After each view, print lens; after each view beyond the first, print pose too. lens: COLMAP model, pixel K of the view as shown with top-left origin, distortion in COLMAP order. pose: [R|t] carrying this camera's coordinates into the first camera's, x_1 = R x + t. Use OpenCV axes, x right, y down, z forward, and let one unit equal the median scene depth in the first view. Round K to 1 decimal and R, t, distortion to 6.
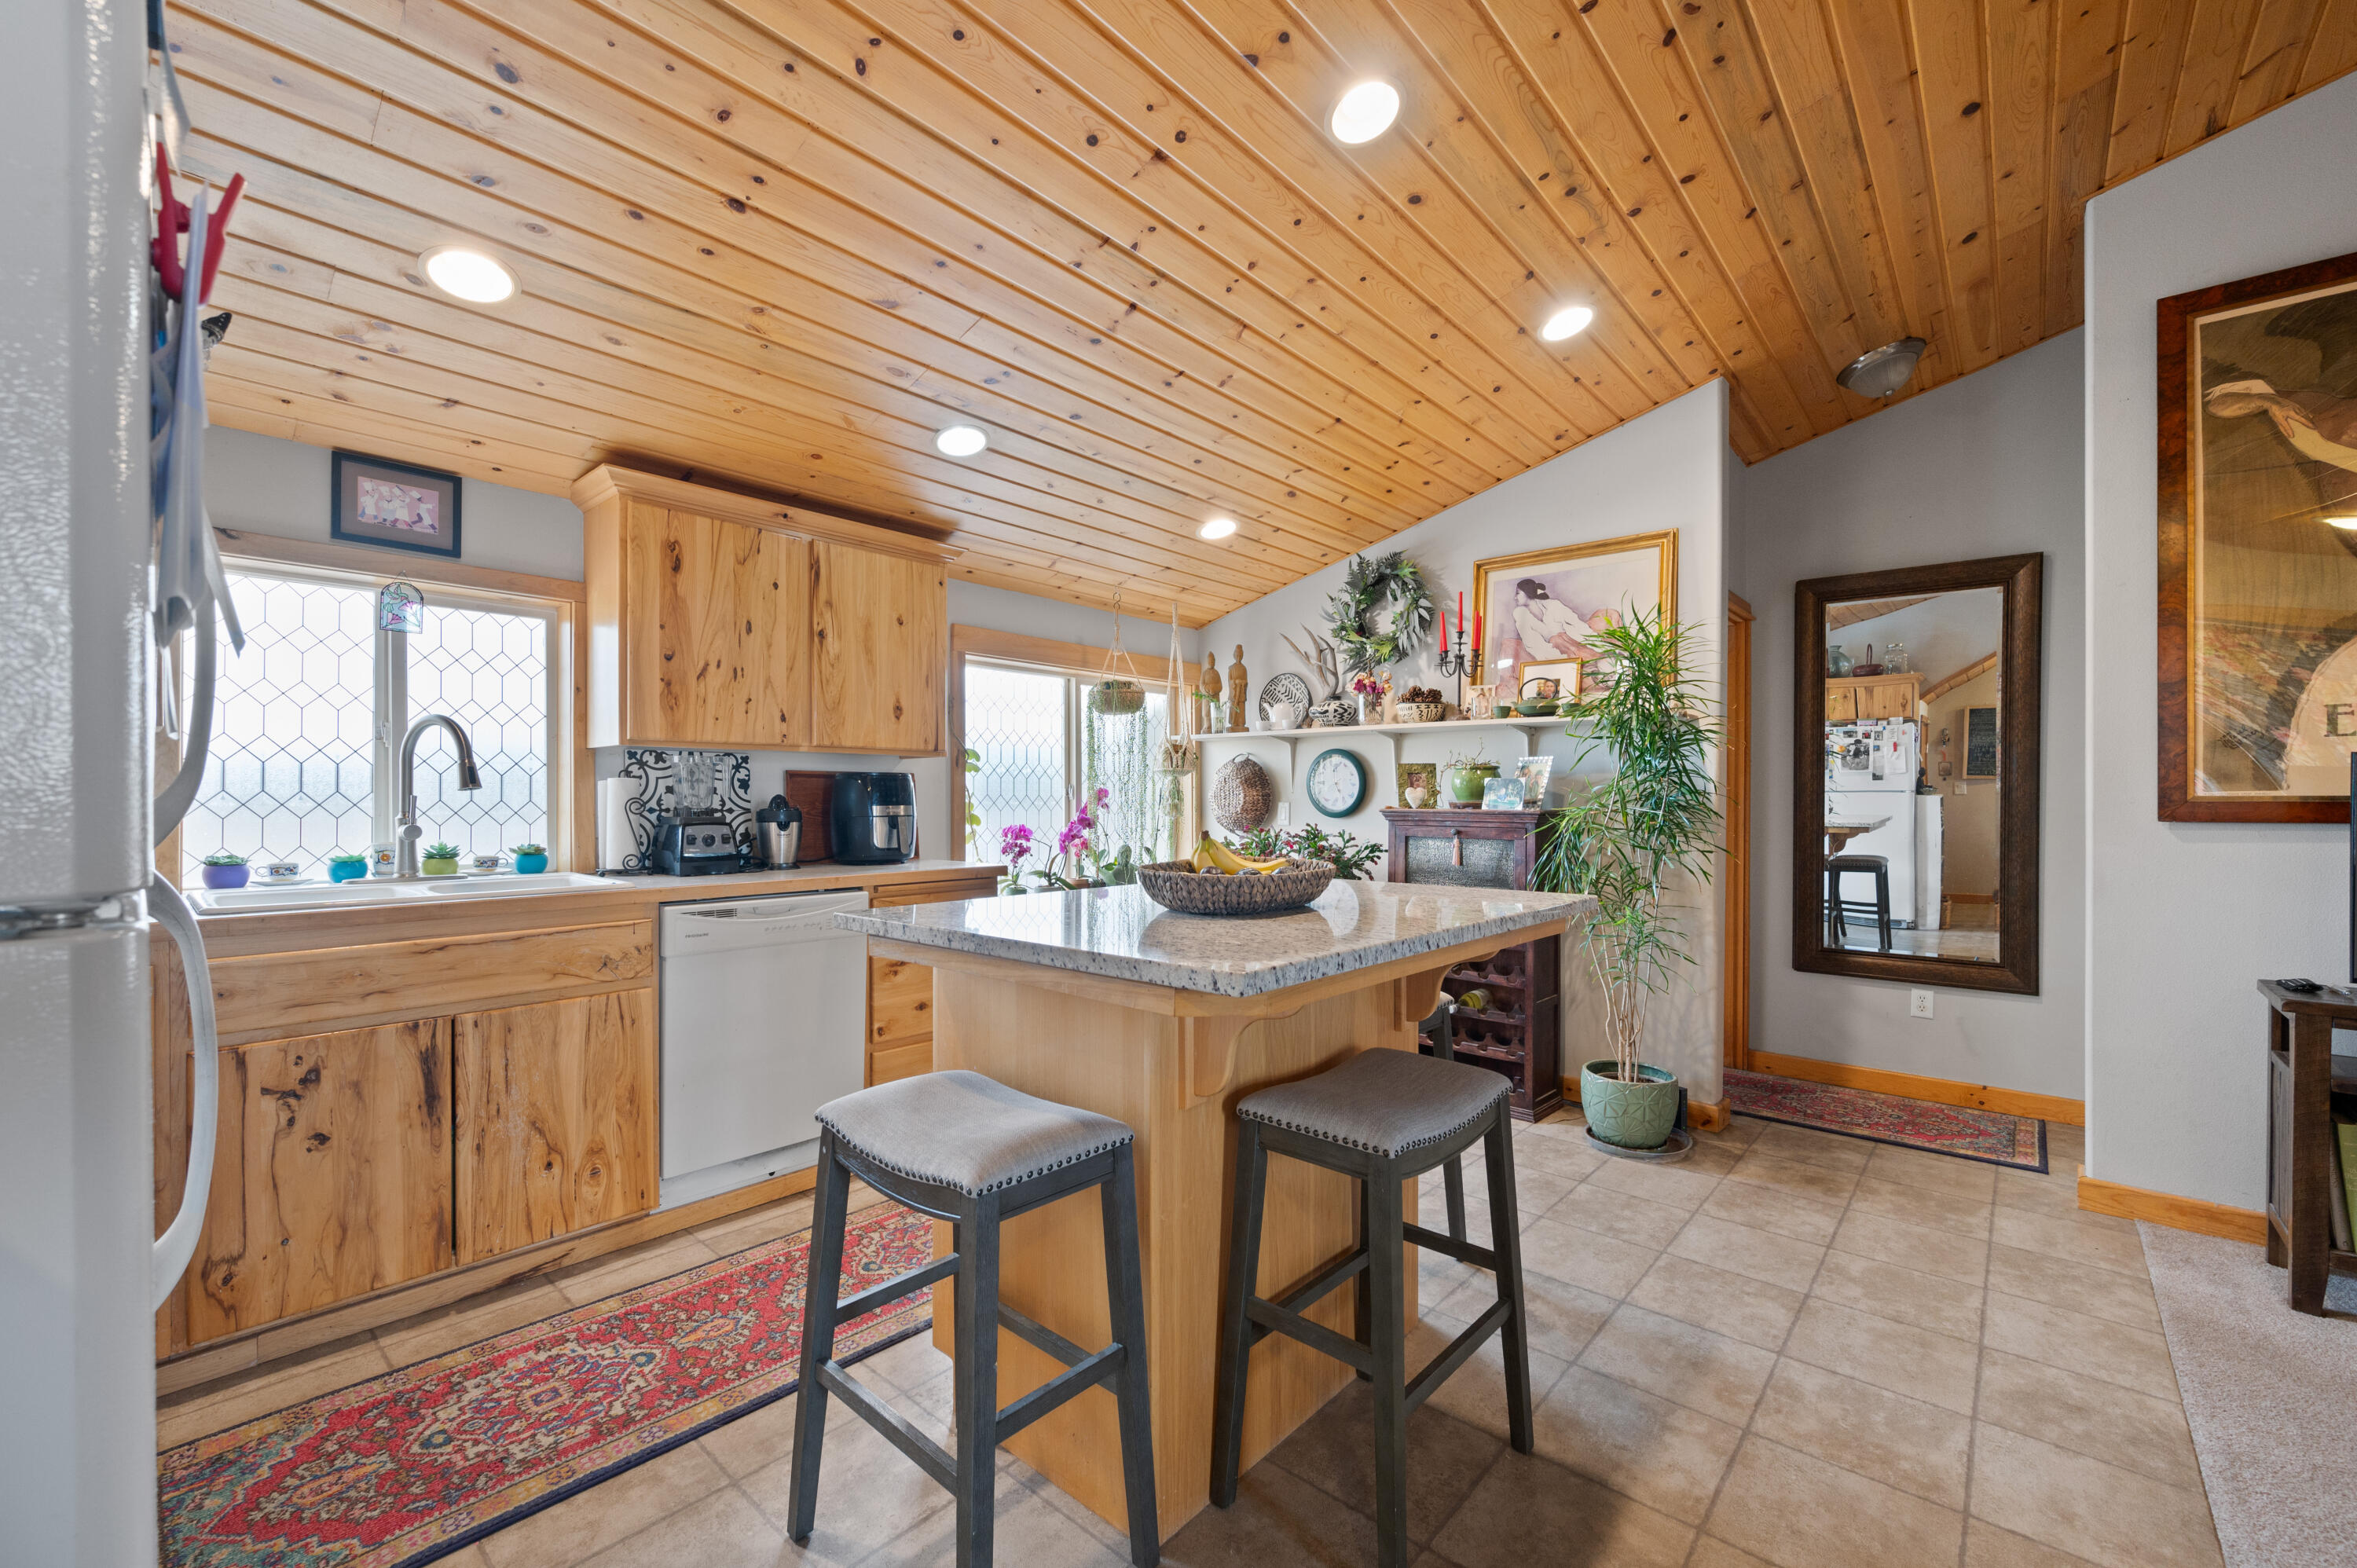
lens RADIAL K [[953.0, 0, 1187.2], [0, 953.0, 799.3], [0, 0, 1]] dist [-0.000634, -0.000250]
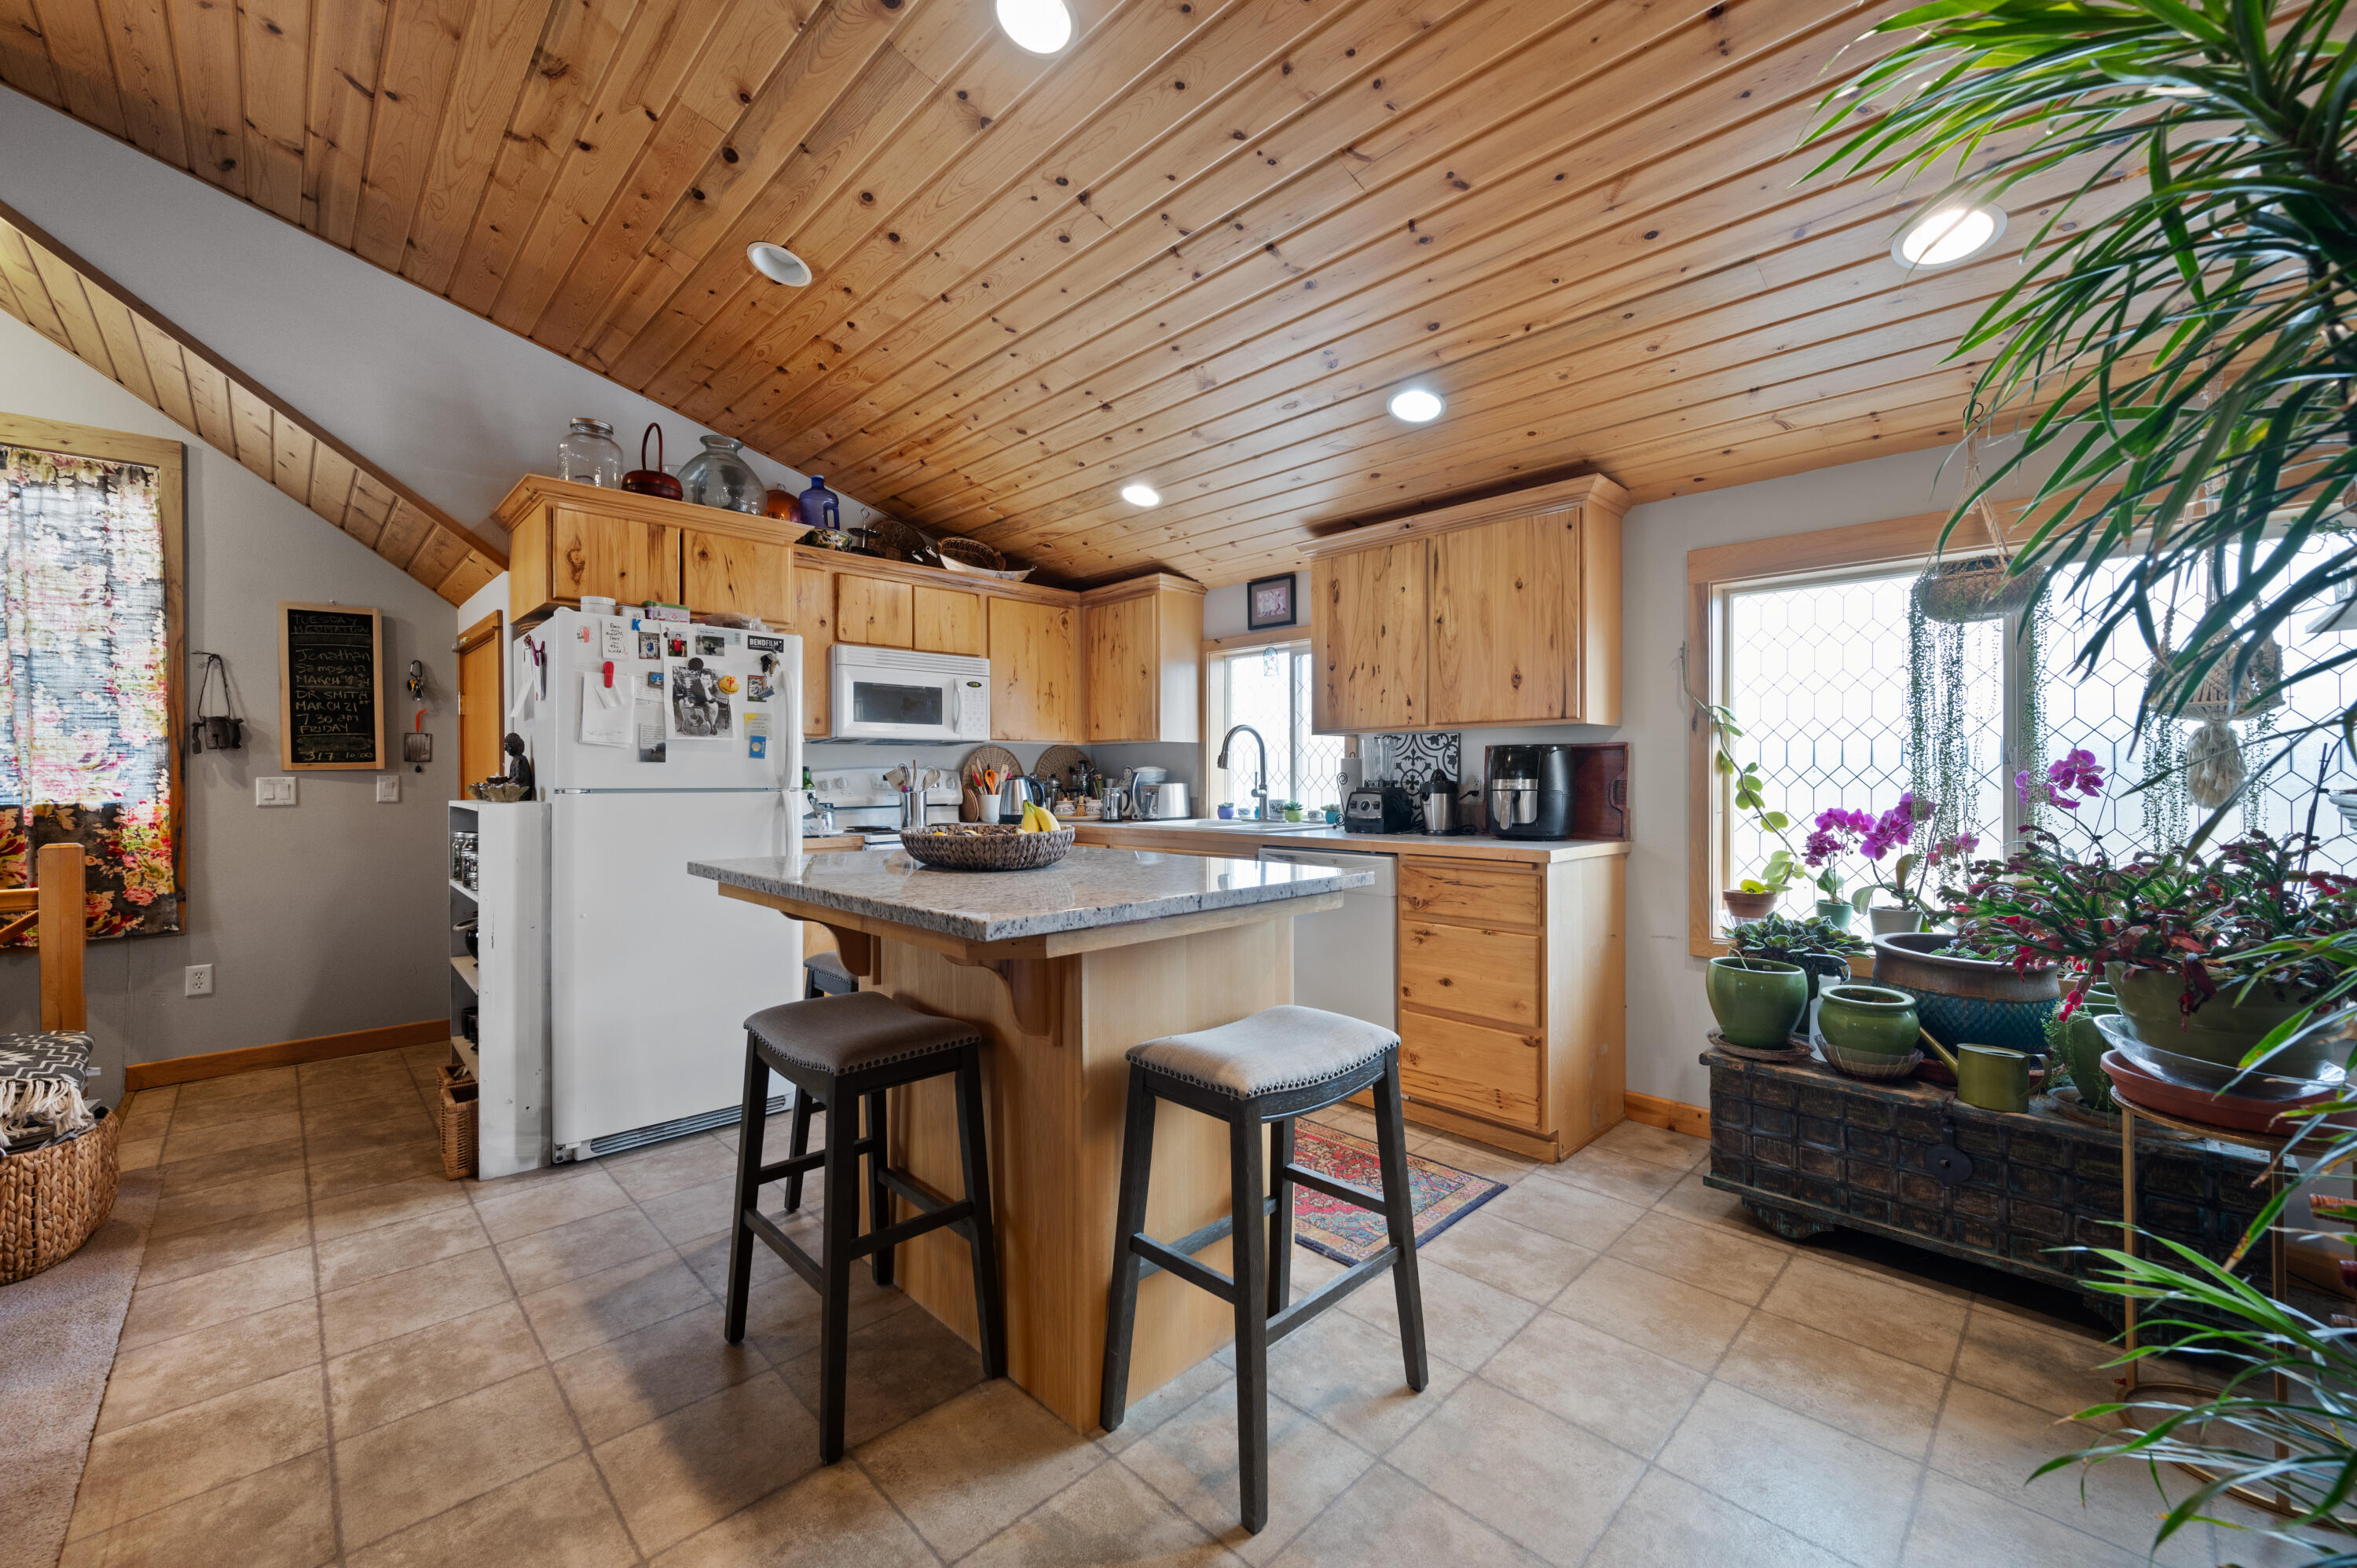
lens RADIAL K [[927.6, 0, 1181.4], [0, 927.6, 776.5], [0, 0, 1]] dist [-0.001597, 0.000183]
pose [[-0.070280, 0.000042, -0.997527, 0.731594], [0.002942, 0.999996, -0.000165, 0.003485], [0.997523, -0.002946, -0.070280, 0.829238]]
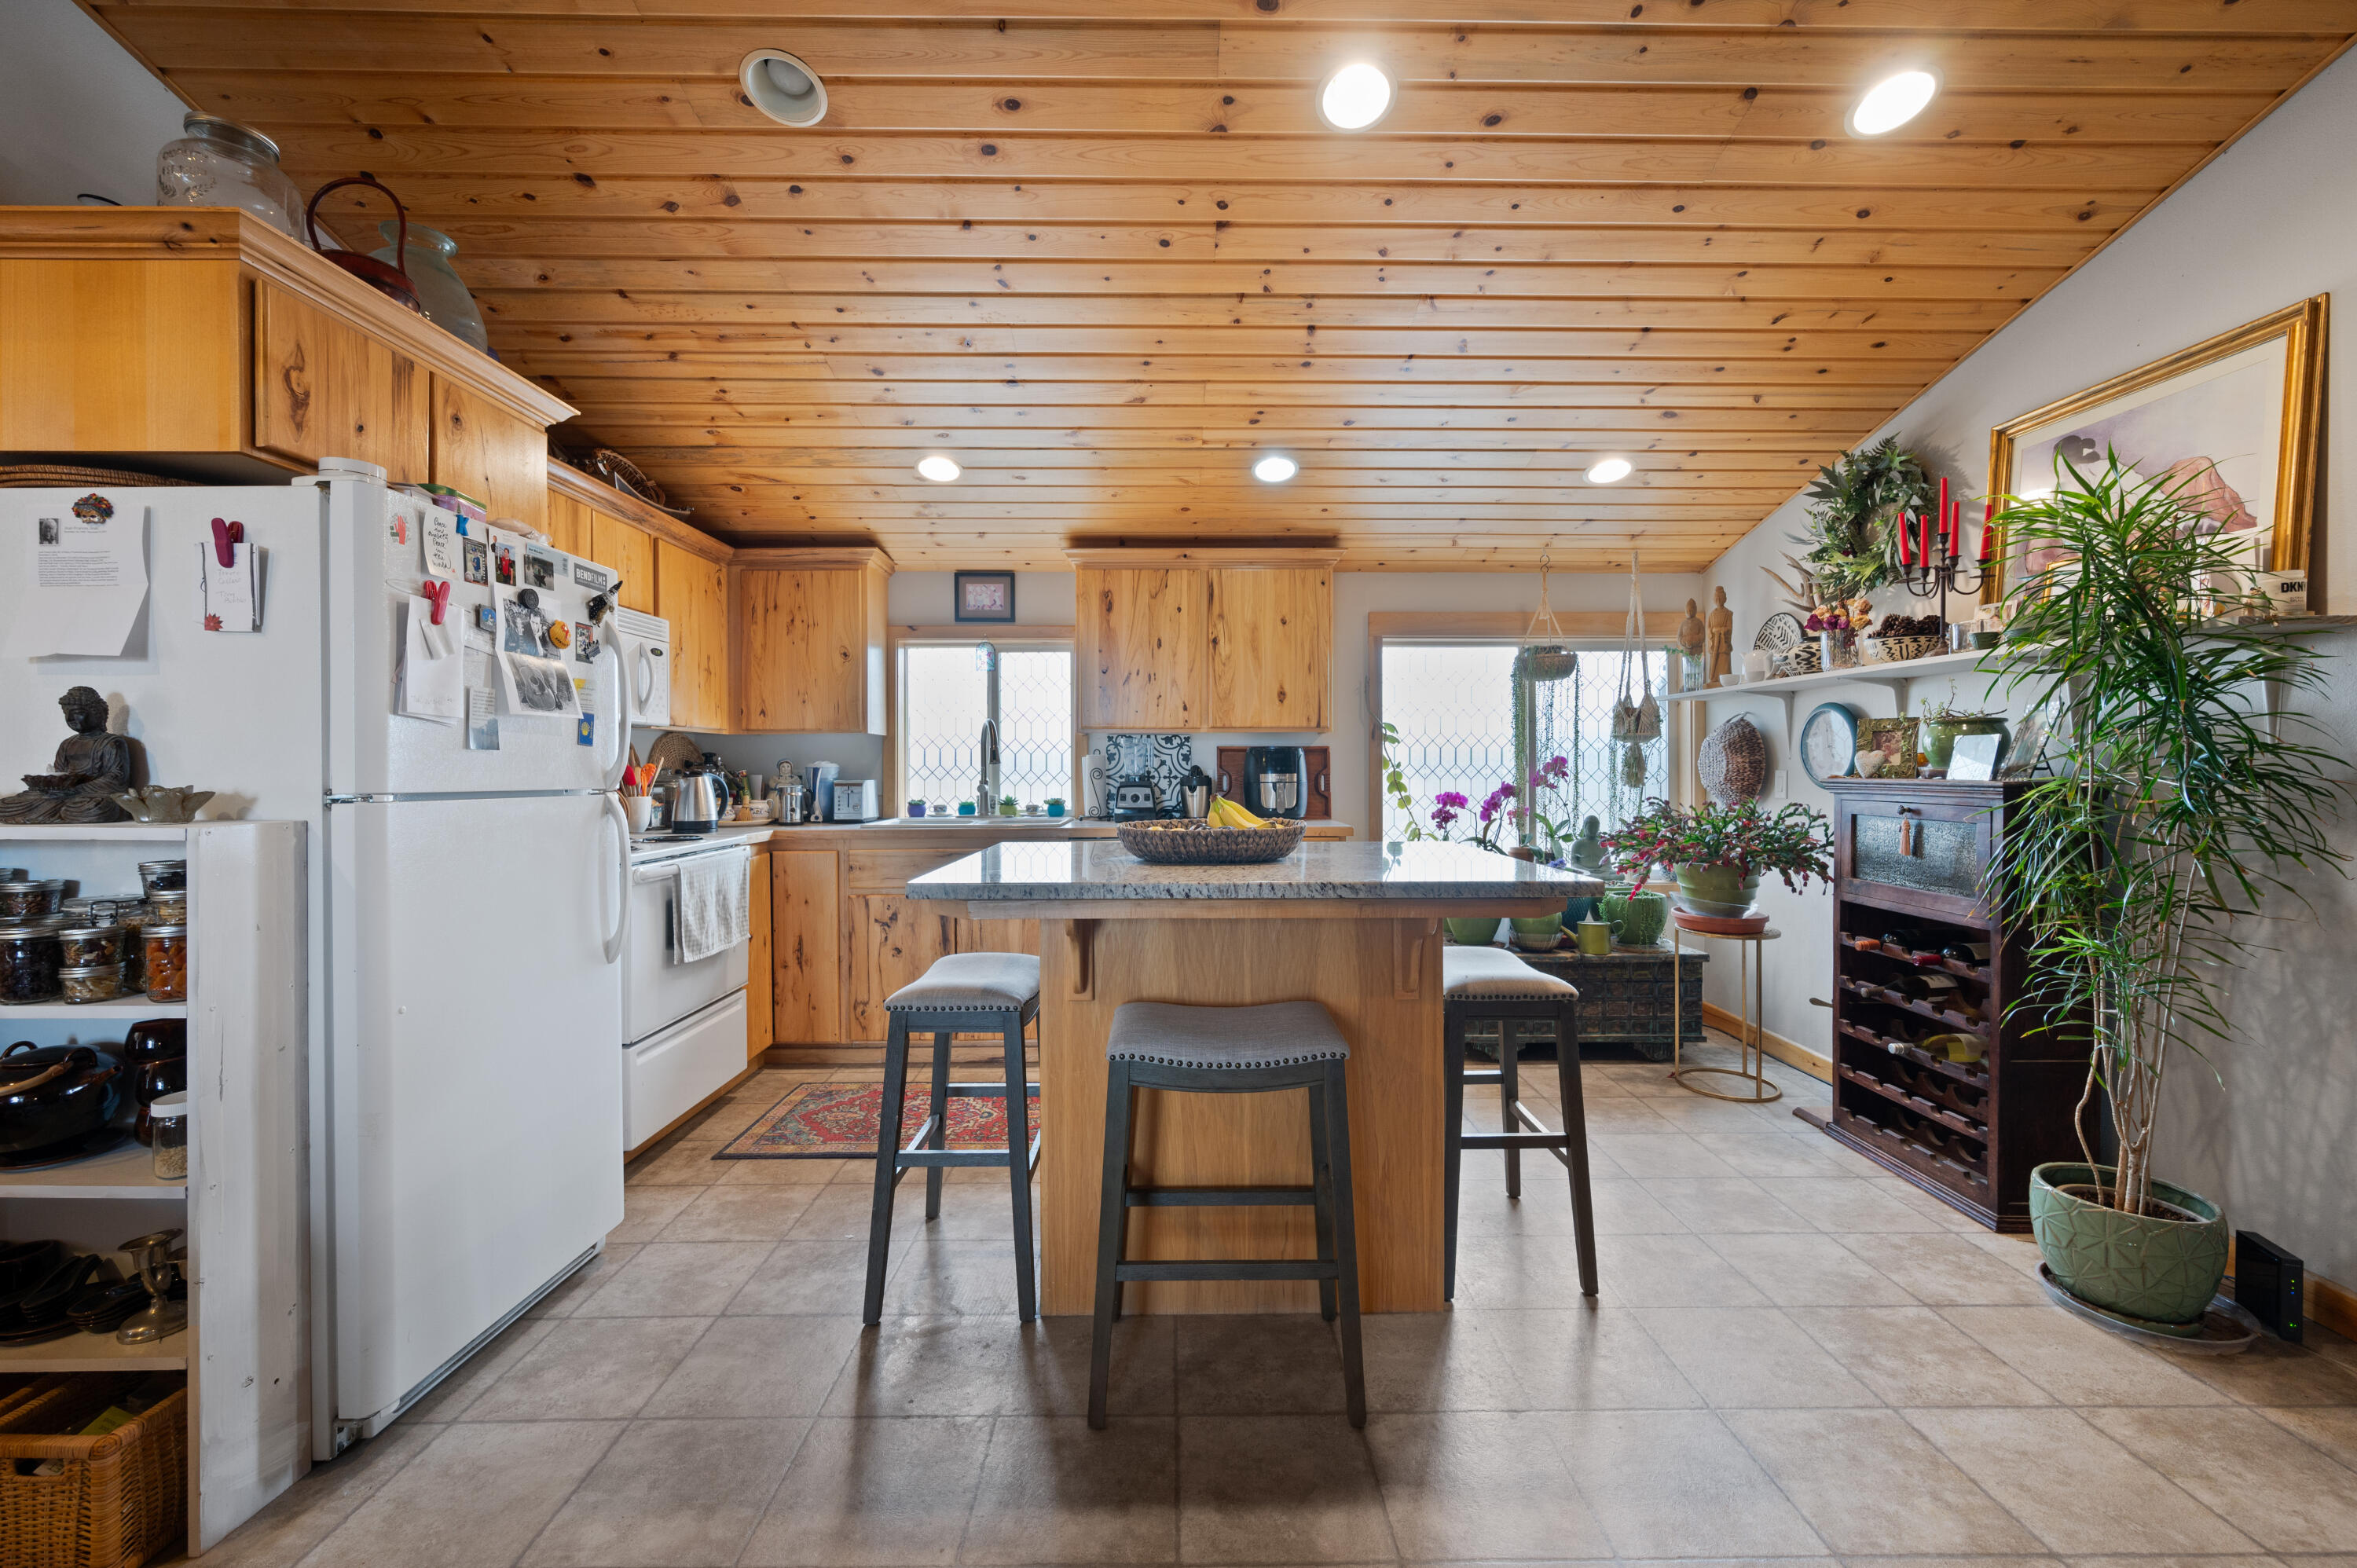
lens RADIAL K [[929.3, 0, 1184.3], [0, 929.3, 773.9], [0, 0, 1]] dist [0.000131, -0.000136]
pose [[0.670413, 0.000762, -0.741988, 0.556470], [0.003729, 0.999983, 0.004397, 0.001658], [0.741979, -0.005715, 0.670399, 0.130577]]
